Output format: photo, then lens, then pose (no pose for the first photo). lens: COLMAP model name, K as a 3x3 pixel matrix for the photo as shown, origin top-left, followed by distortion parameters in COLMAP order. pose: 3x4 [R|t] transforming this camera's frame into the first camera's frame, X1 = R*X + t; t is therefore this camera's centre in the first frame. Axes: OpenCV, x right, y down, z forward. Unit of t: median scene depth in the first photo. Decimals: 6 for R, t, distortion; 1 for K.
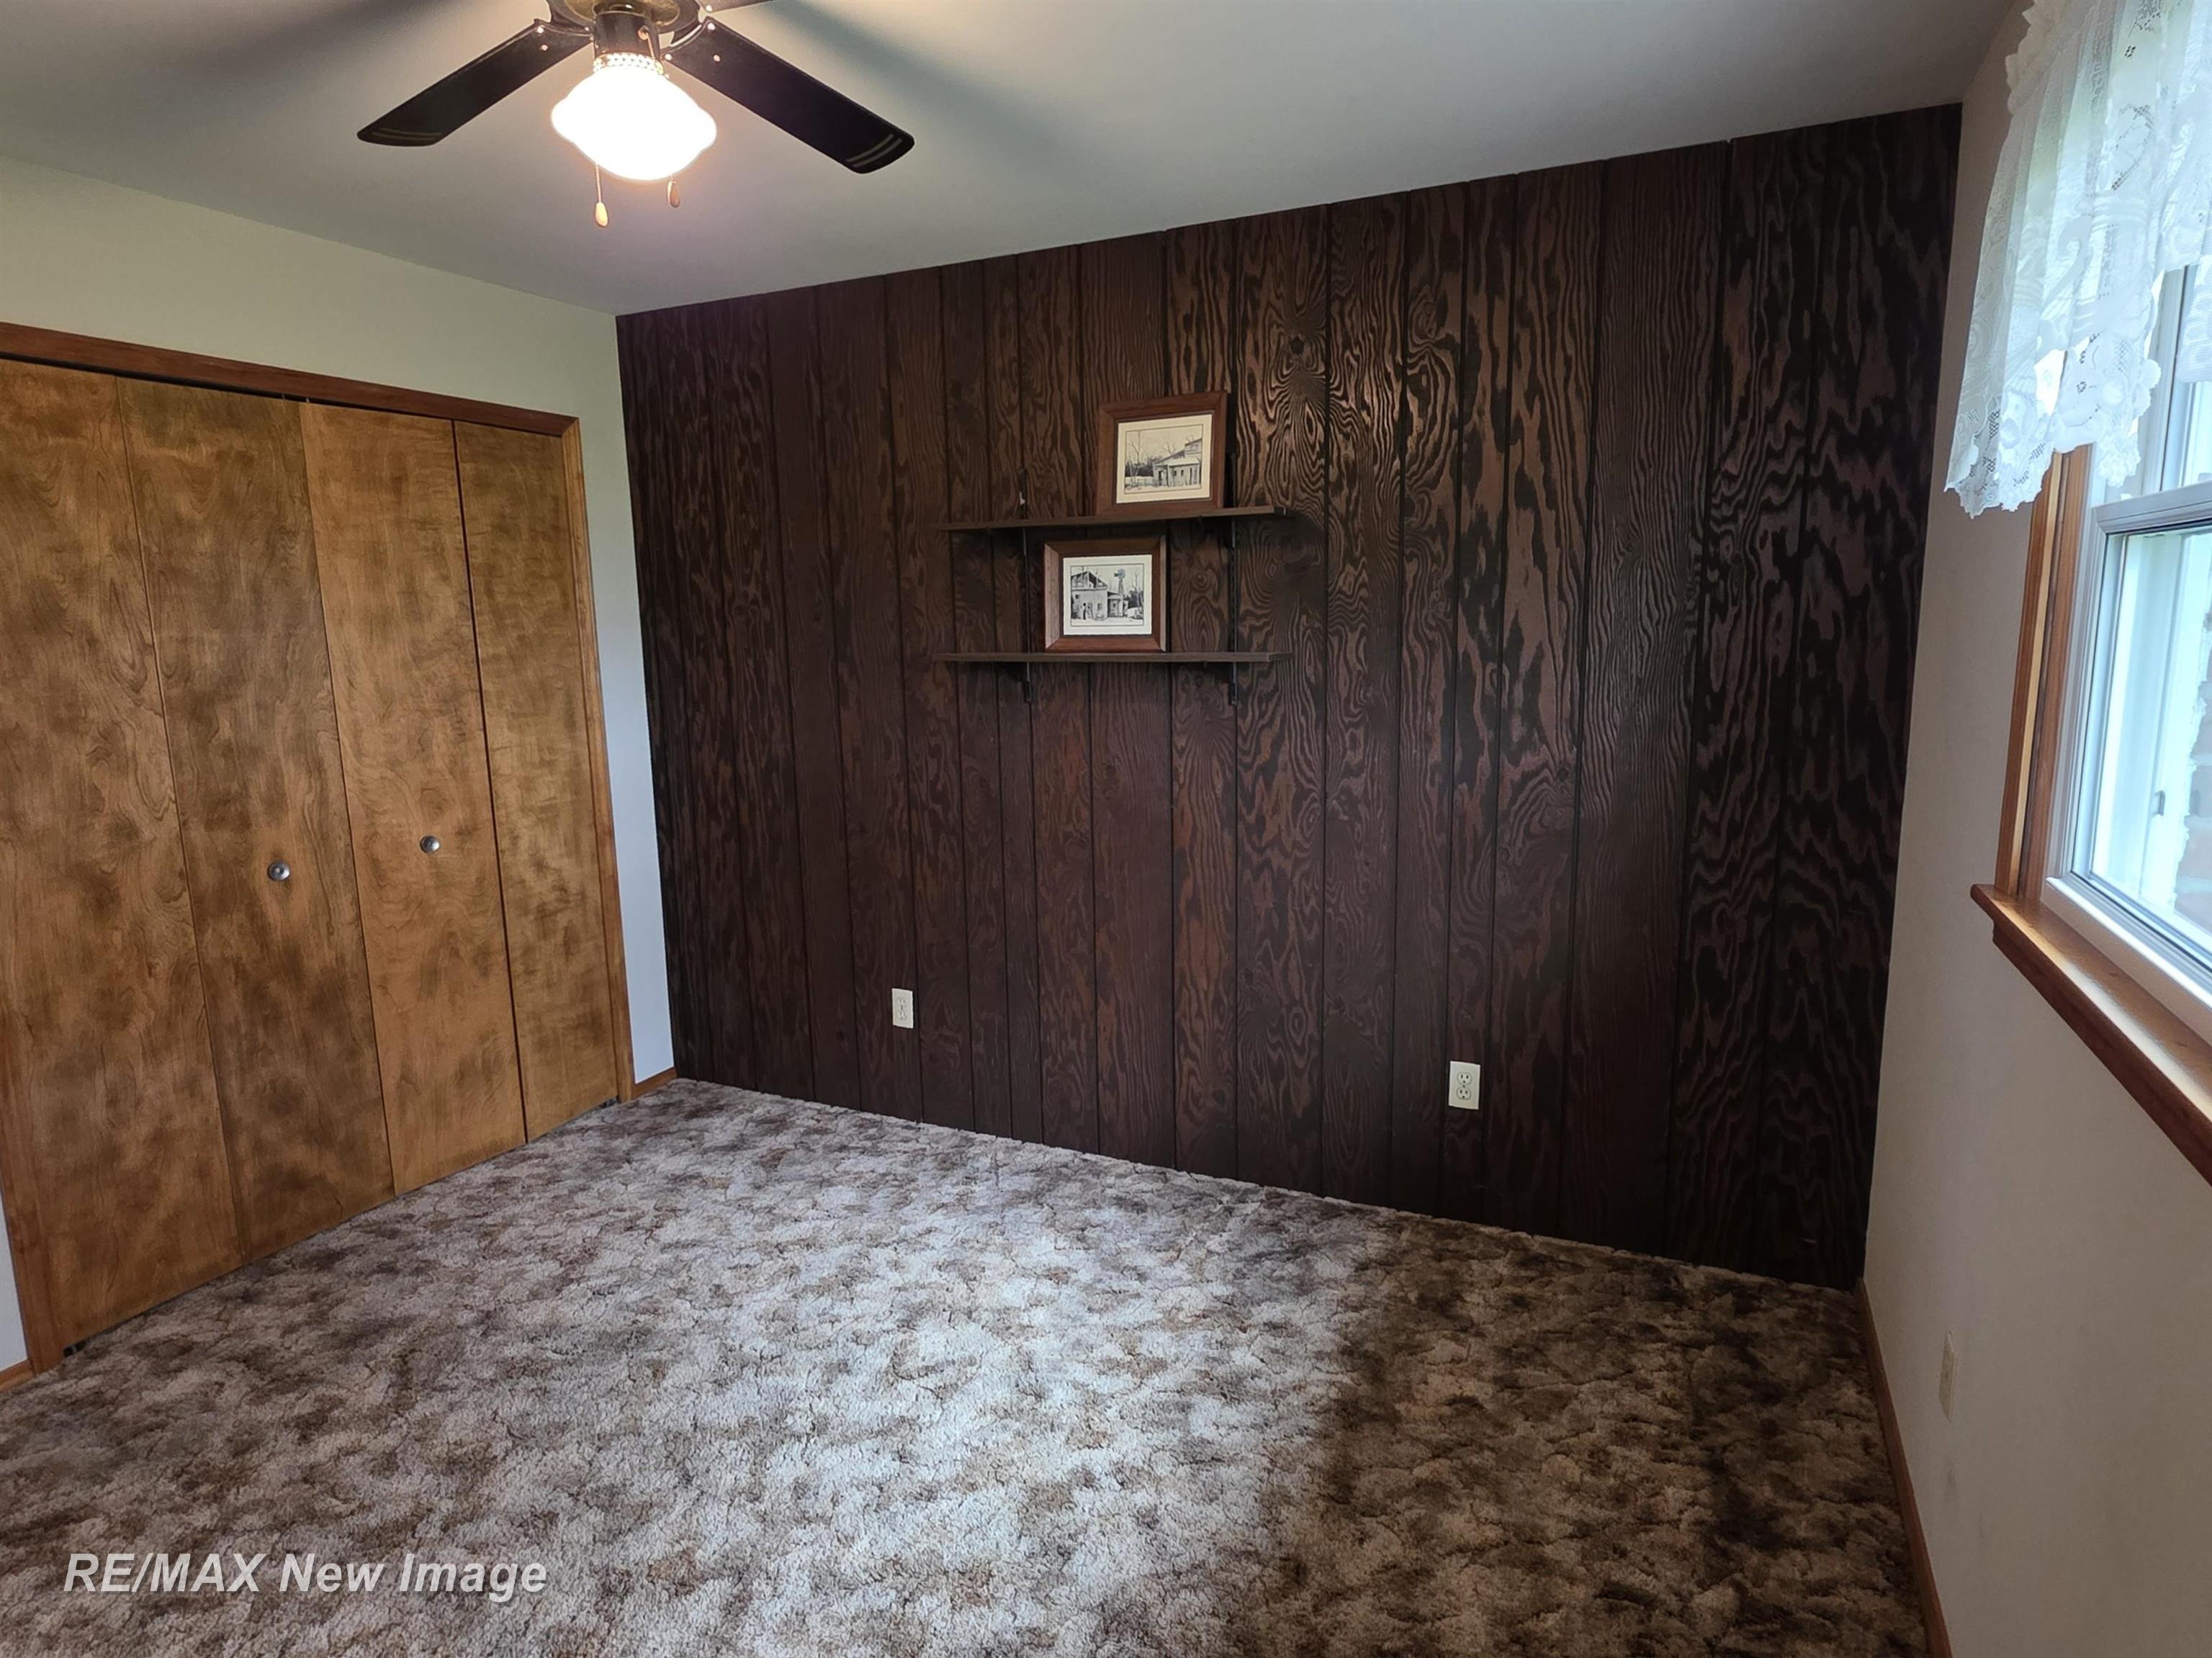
lens RADIAL K [[1241.1, 0, 1103.9], [0, 1241.1, 827.0], [0, 0, 1]] dist [0.004375, -0.000620]
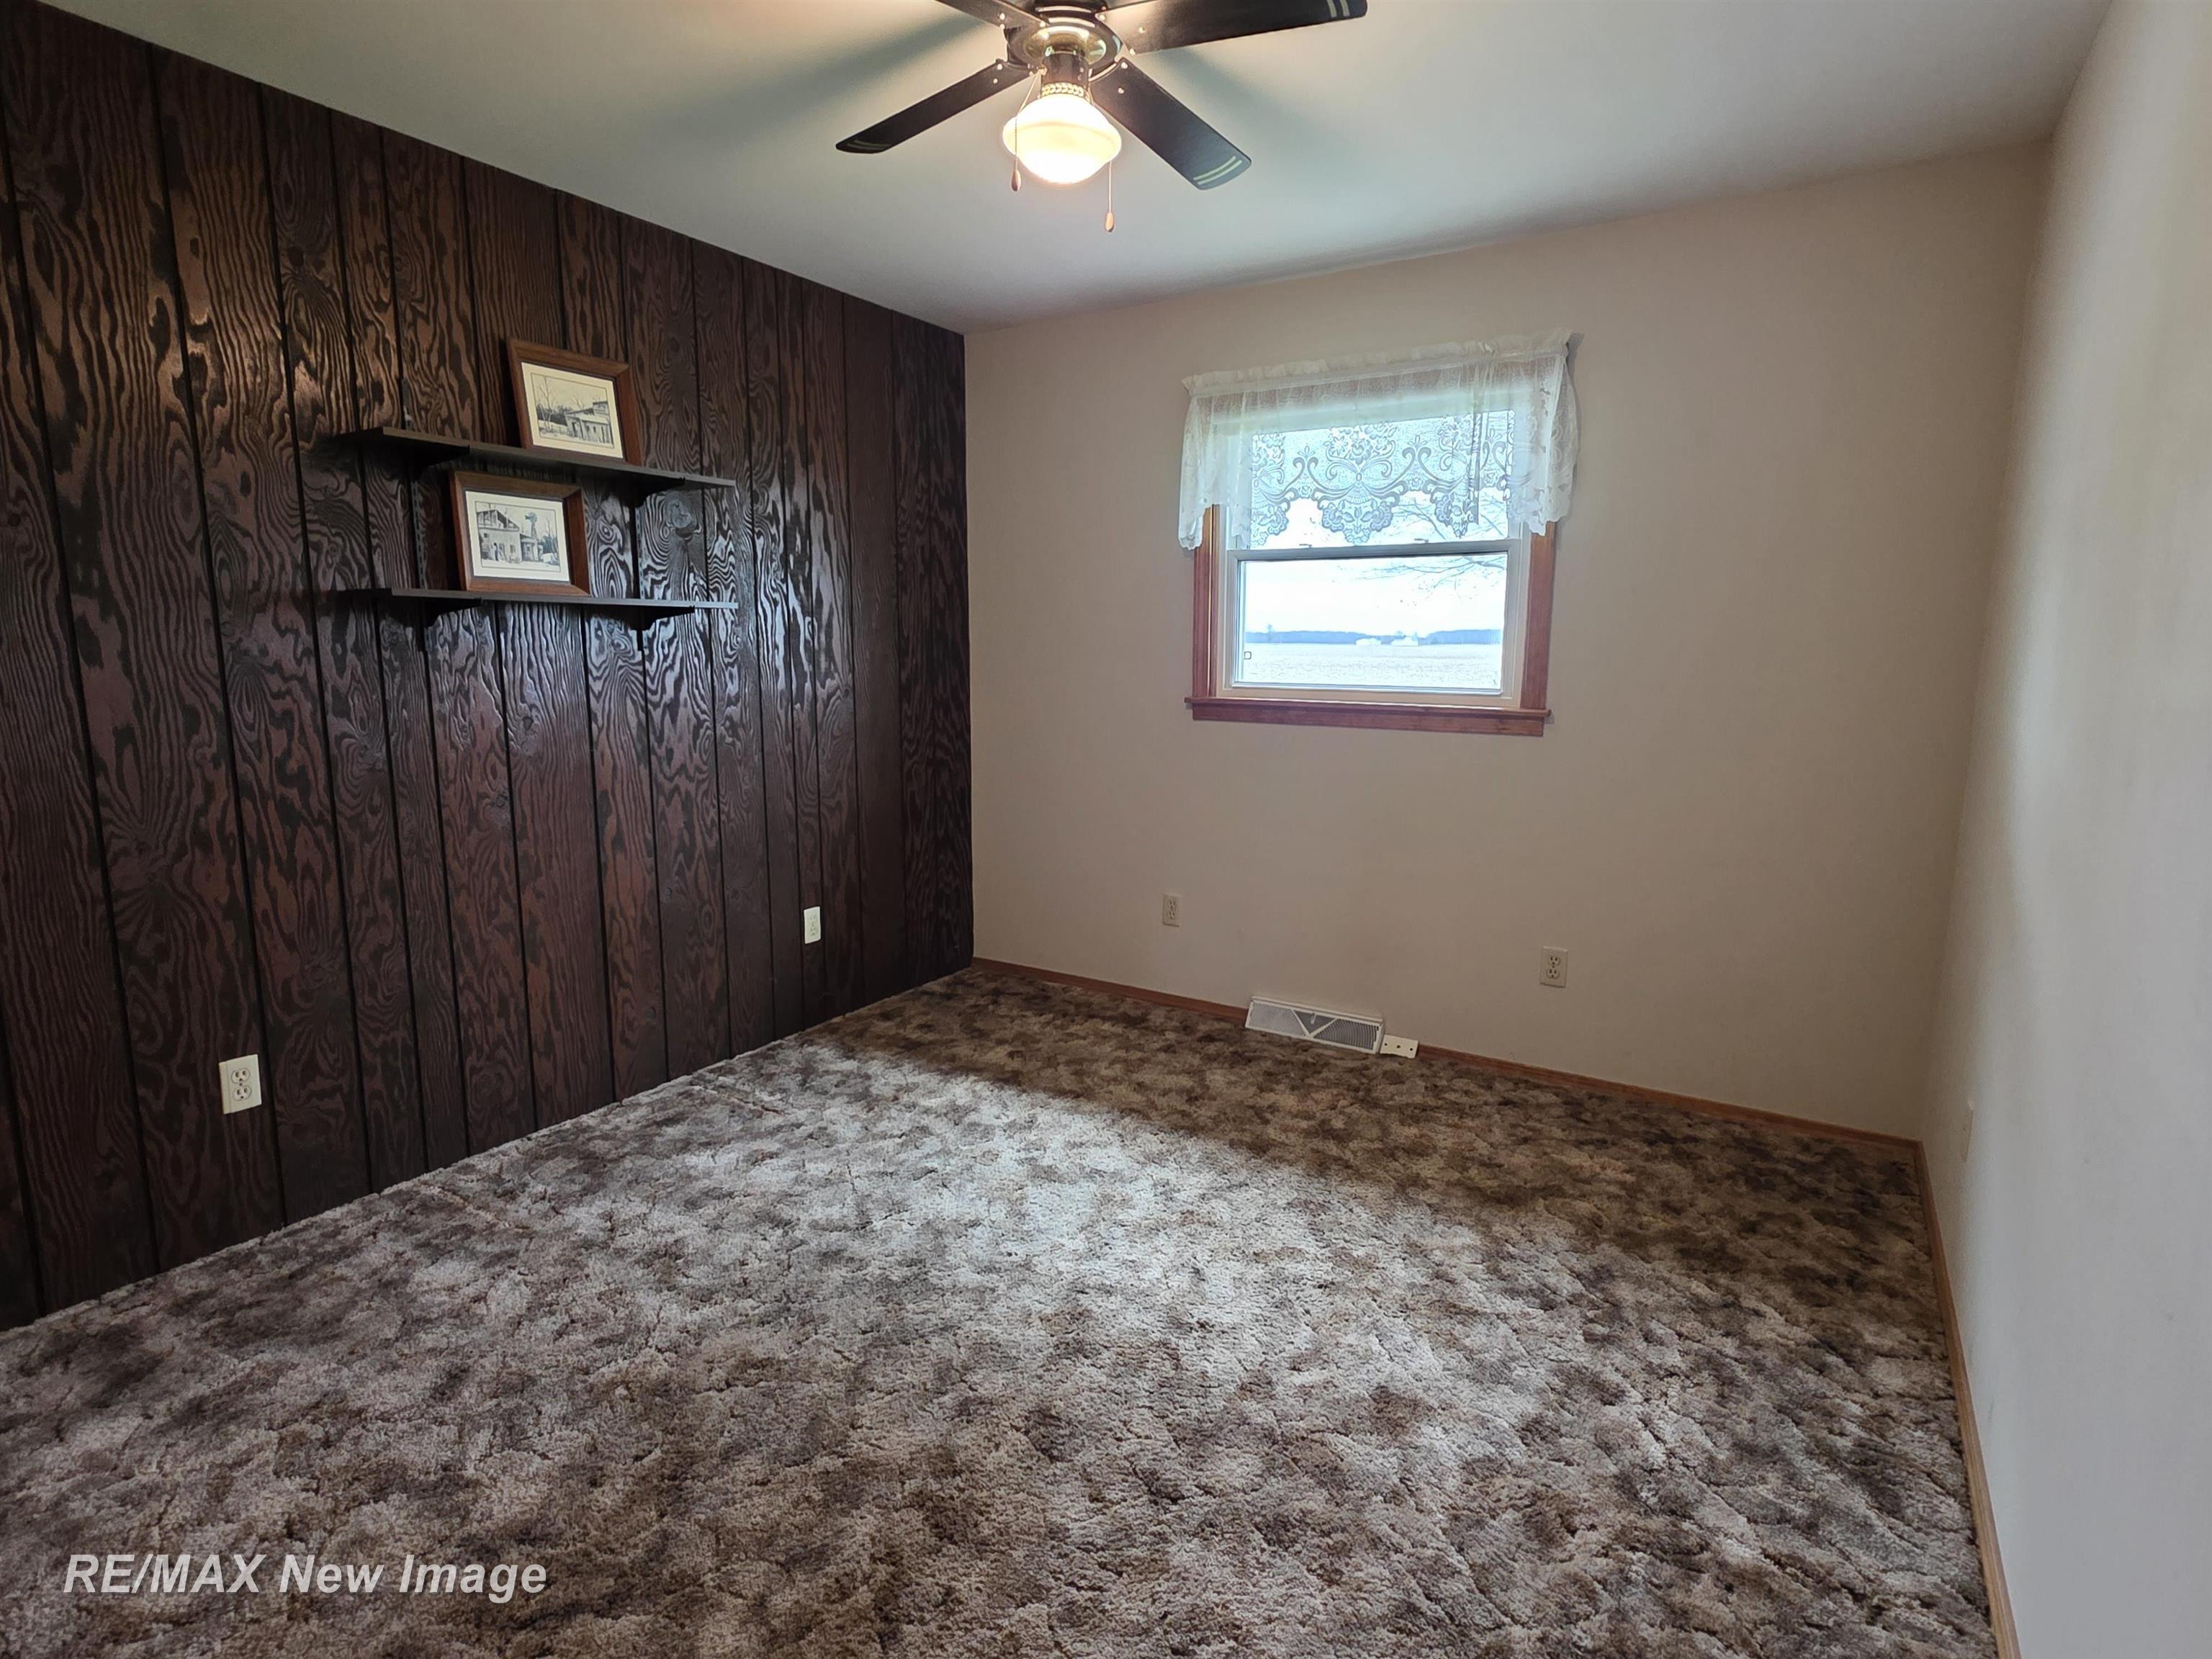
lens RADIAL K [[1136.6, 0, 1103.5], [0, 1136.6, 831.0], [0, 0, 1]] dist [0.006719, -0.002060]
pose [[0.120744, -0.144040, 0.982178, -0.901687], [0.157876, 0.979610, 0.124255, -0.000843], [-0.980049, 0.140059, 0.141023, 0.488532]]
